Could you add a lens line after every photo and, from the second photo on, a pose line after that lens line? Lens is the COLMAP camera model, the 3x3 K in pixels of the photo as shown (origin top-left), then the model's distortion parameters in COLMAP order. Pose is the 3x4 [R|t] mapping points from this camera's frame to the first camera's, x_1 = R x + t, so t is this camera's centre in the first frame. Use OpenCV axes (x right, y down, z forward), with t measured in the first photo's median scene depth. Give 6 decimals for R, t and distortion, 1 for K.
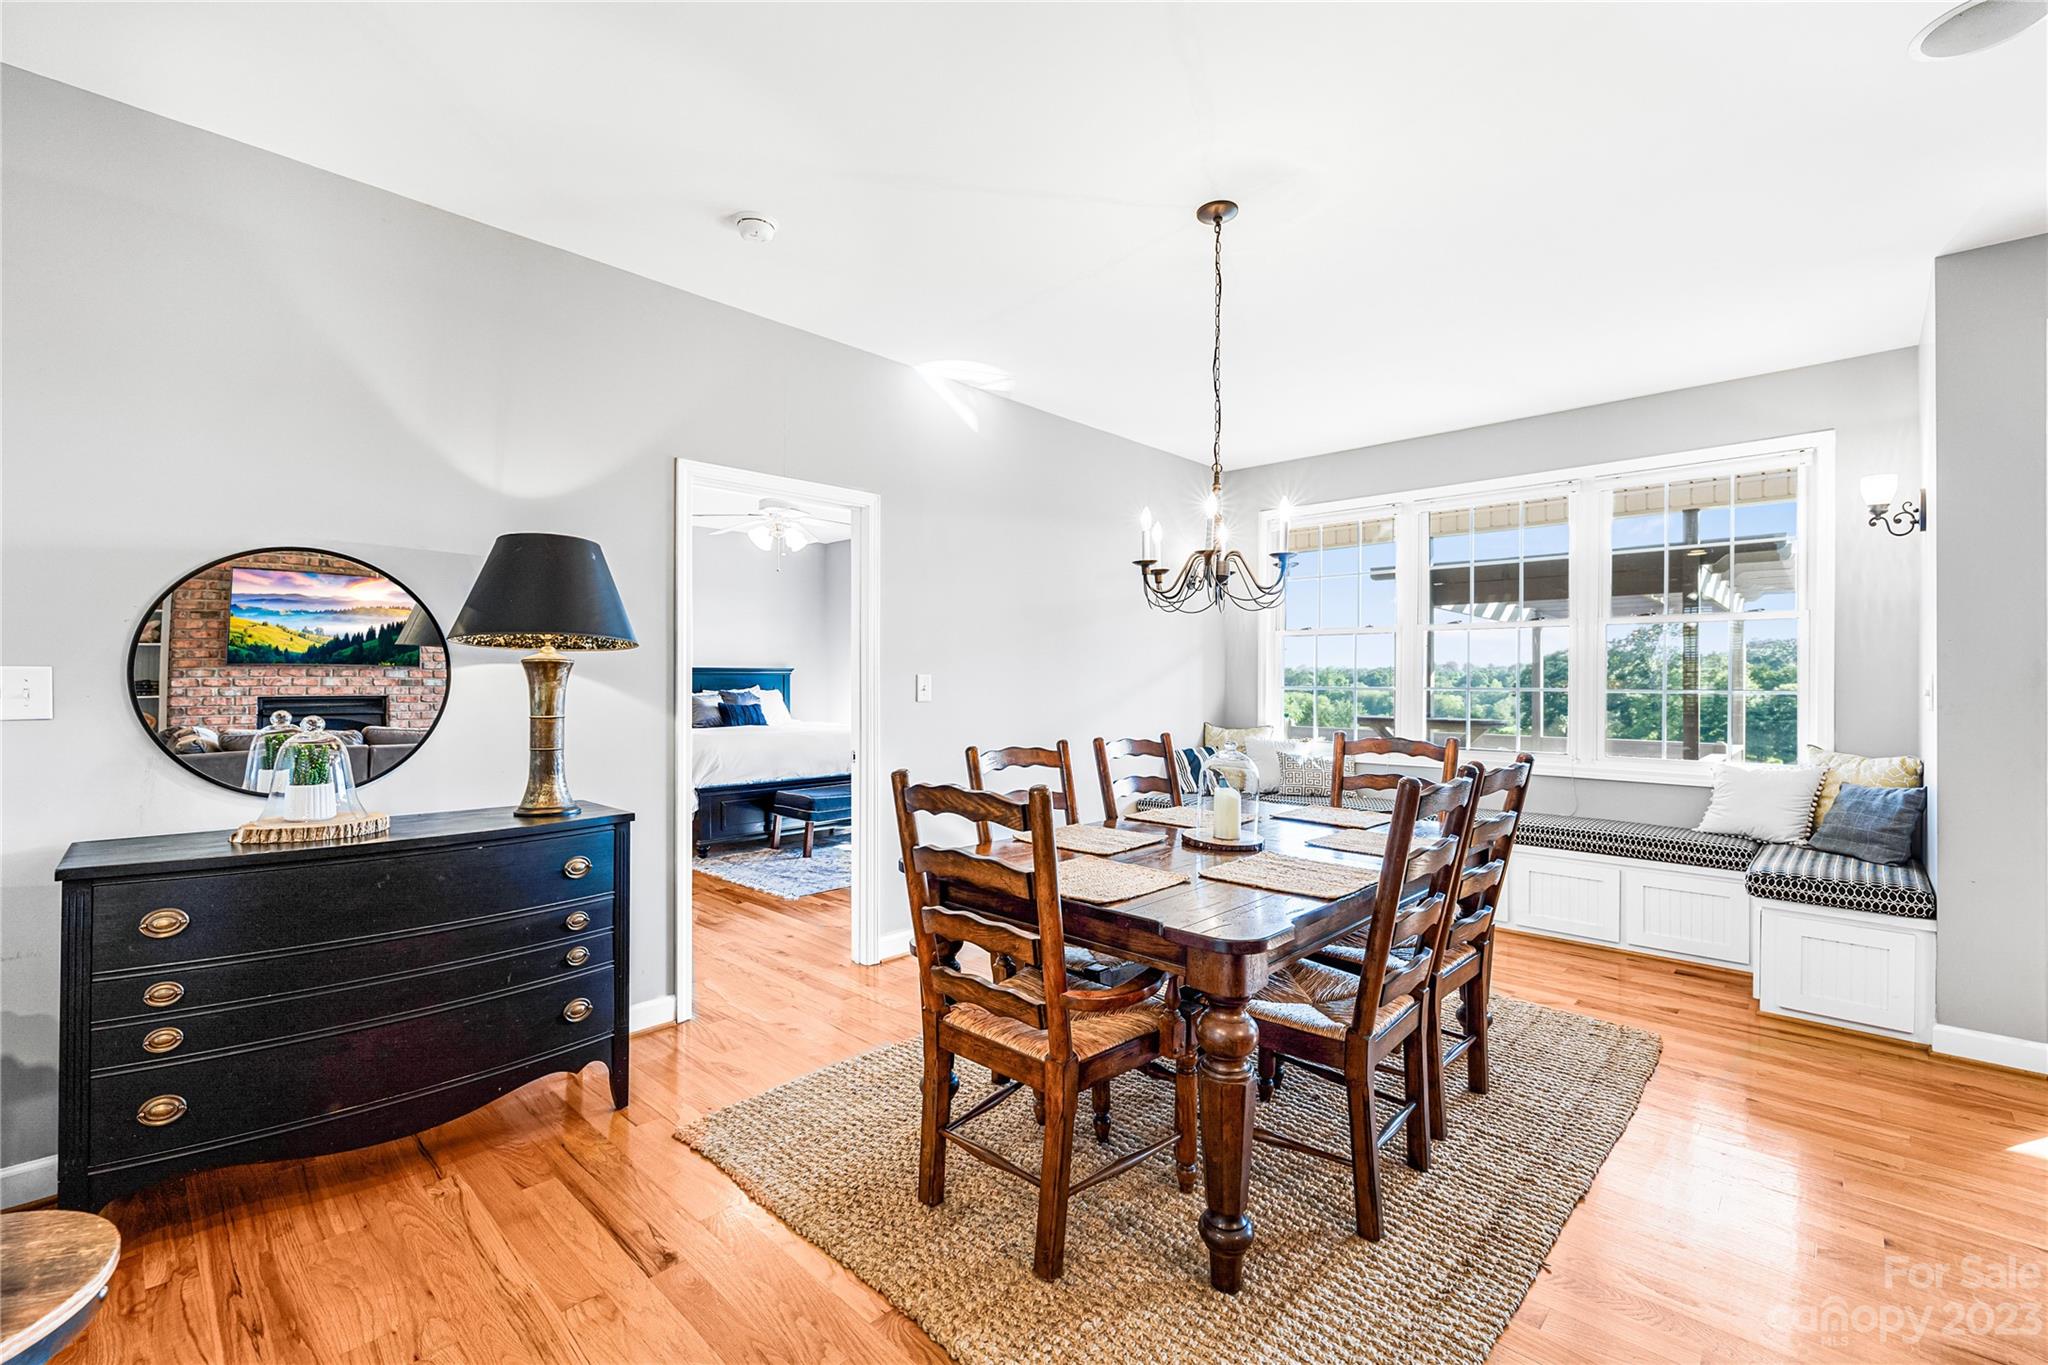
lens RADIAL K [[890.1, 0, 1063.6], [0, 890.1, 677.9], [0, 0, 1]] dist [-0.001530, -0.000172]
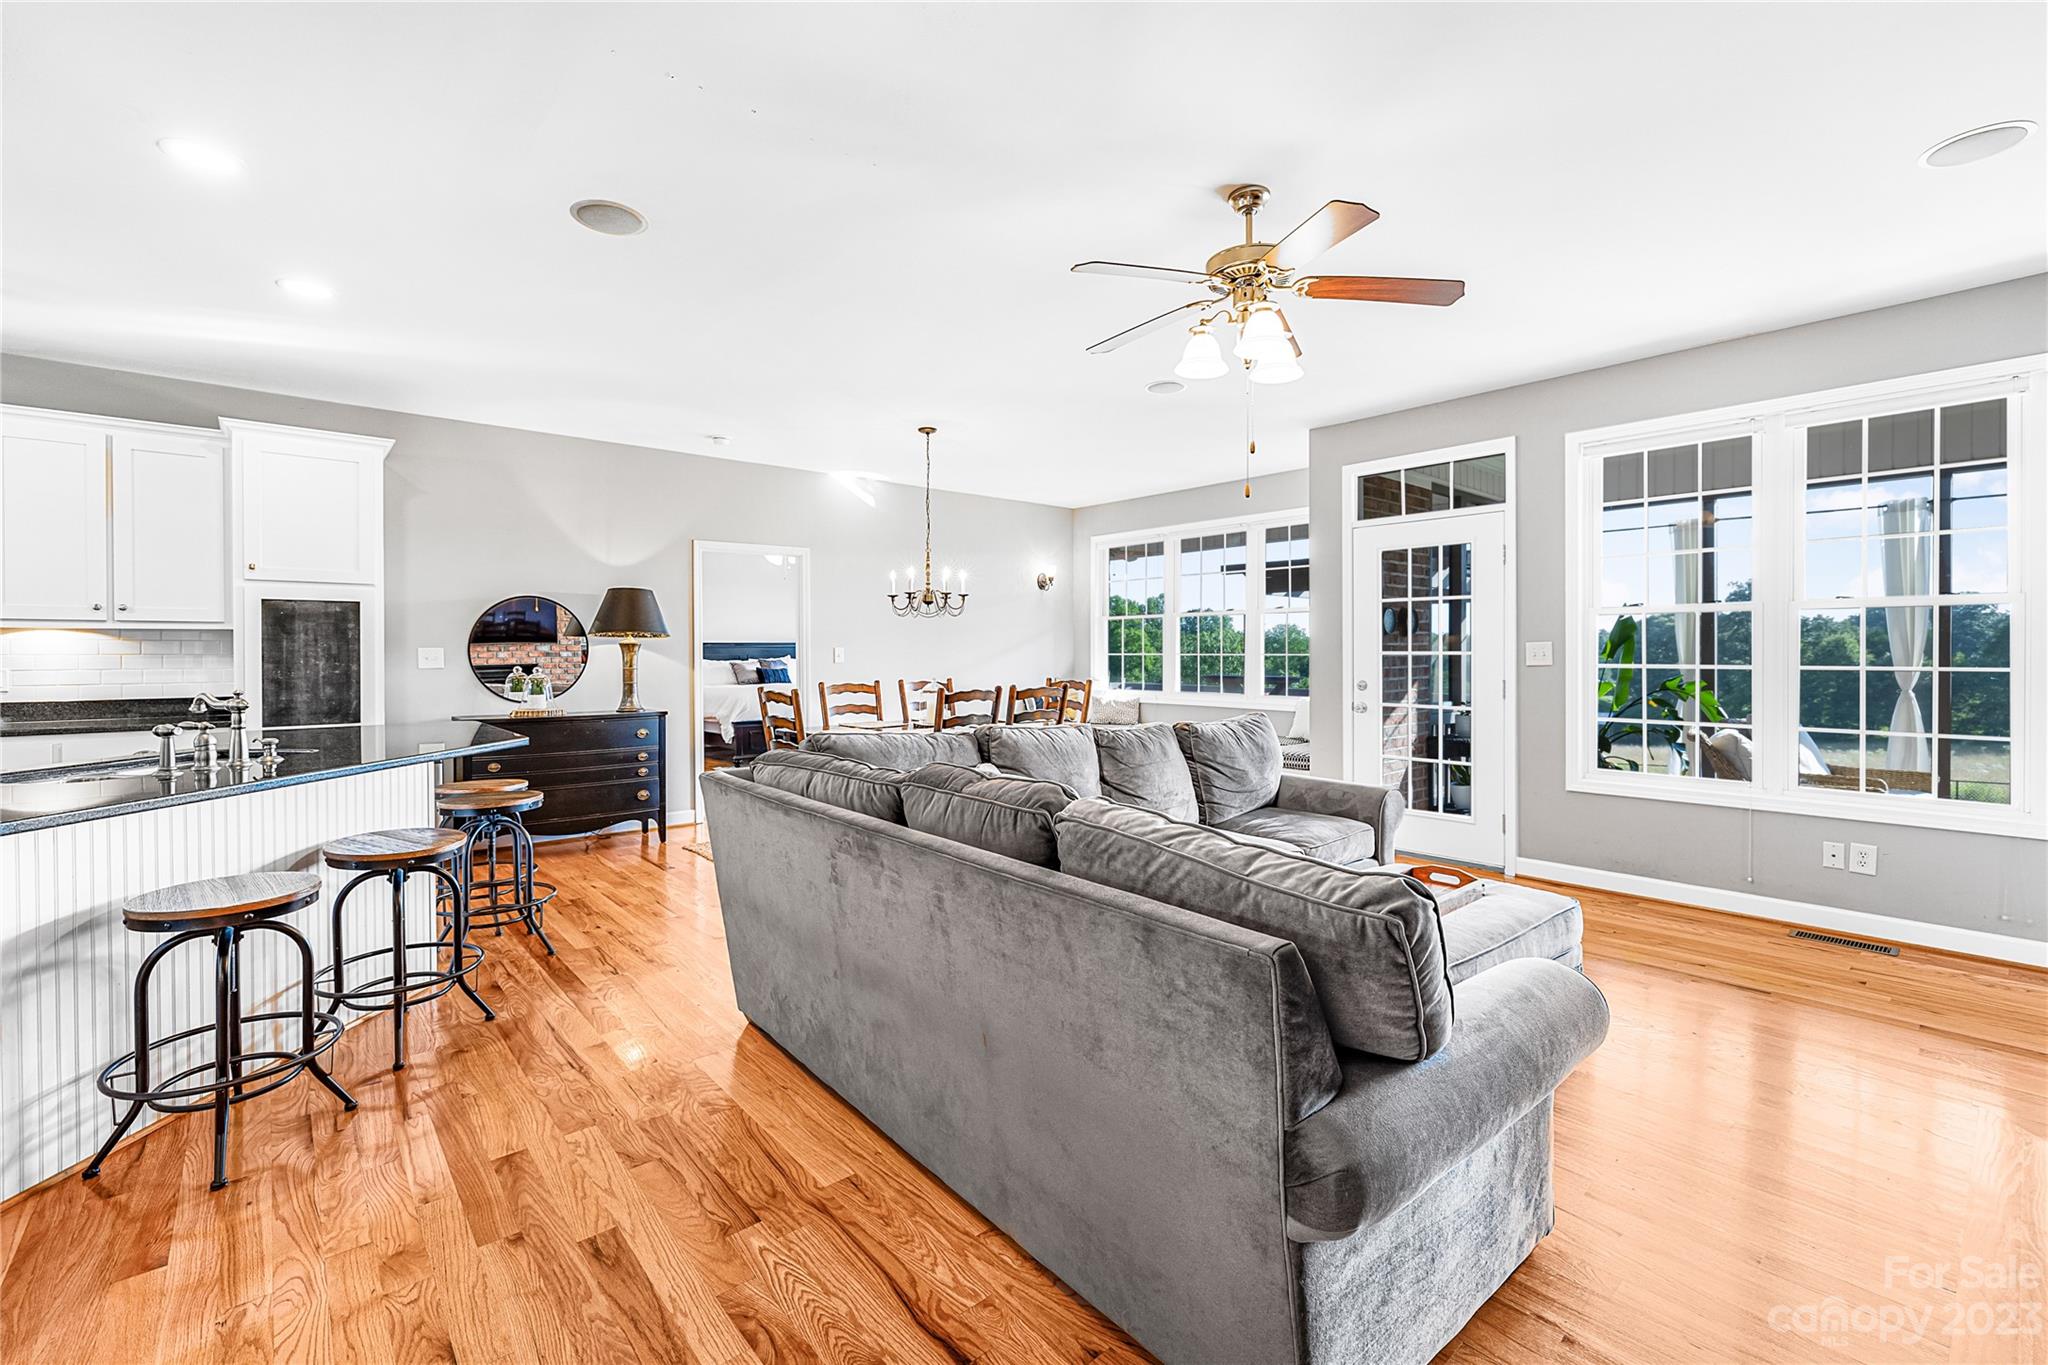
lens RADIAL K [[887.8, 0, 1060.1], [0, 887.8, 660.4], [0, 0, 1]] dist [-0.000772, -0.000070]
pose [[0.995172, -0.003361, -0.098088, 0.563434], [0.004735, 0.999894, 0.013787, -0.001357], [0.098031, -0.014185, 0.995082, -0.878907]]
